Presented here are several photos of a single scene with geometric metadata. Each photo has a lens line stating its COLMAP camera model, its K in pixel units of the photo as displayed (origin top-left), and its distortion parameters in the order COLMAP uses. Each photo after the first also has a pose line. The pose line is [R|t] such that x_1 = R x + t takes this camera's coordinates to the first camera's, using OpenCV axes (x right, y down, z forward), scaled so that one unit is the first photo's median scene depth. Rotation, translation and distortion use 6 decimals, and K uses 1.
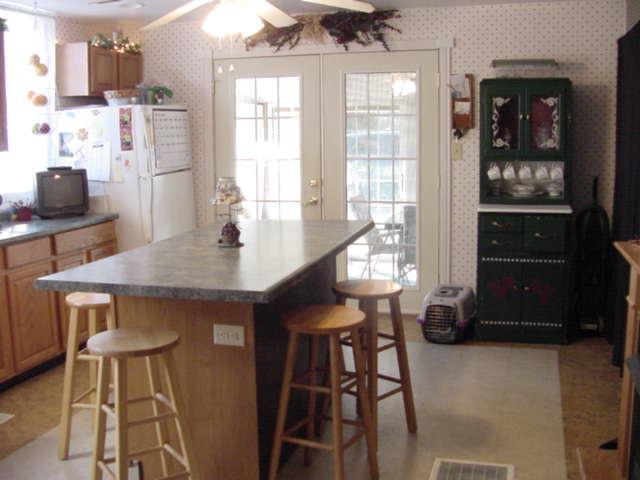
lens RADIAL K [[741.1, 0, 328.2], [0, 741.1, 215.9], [0, 0, 1]] dist [-0.235376, 0.296506]
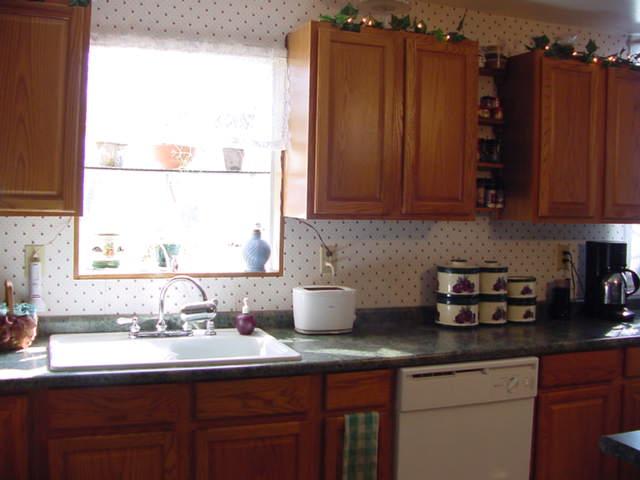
lens RADIAL K [[741.1, 0, 328.2], [0, 741.1, 215.9], [0, 0, 1]] dist [-0.235376, 0.296506]
pose [[0.605060, 0.052089, -0.794474, -0.033797], [-0.122903, 0.992008, -0.028561, -0.027985], [0.786637, 0.114924, 0.606626, 0.204910]]
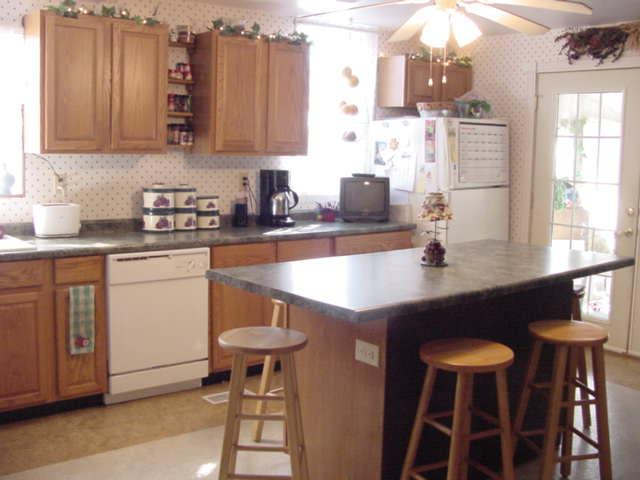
lens RADIAL K [[741.1, 0, 328.2], [0, 741.1, 215.9], [0, 0, 1]] dist [-0.235376, 0.296506]
pose [[0.816771, 0.086637, -0.570420, 0.194639], [-0.098827, 0.995058, 0.009624, -0.011980], [0.568435, 0.048512, 0.821296, 0.086871]]
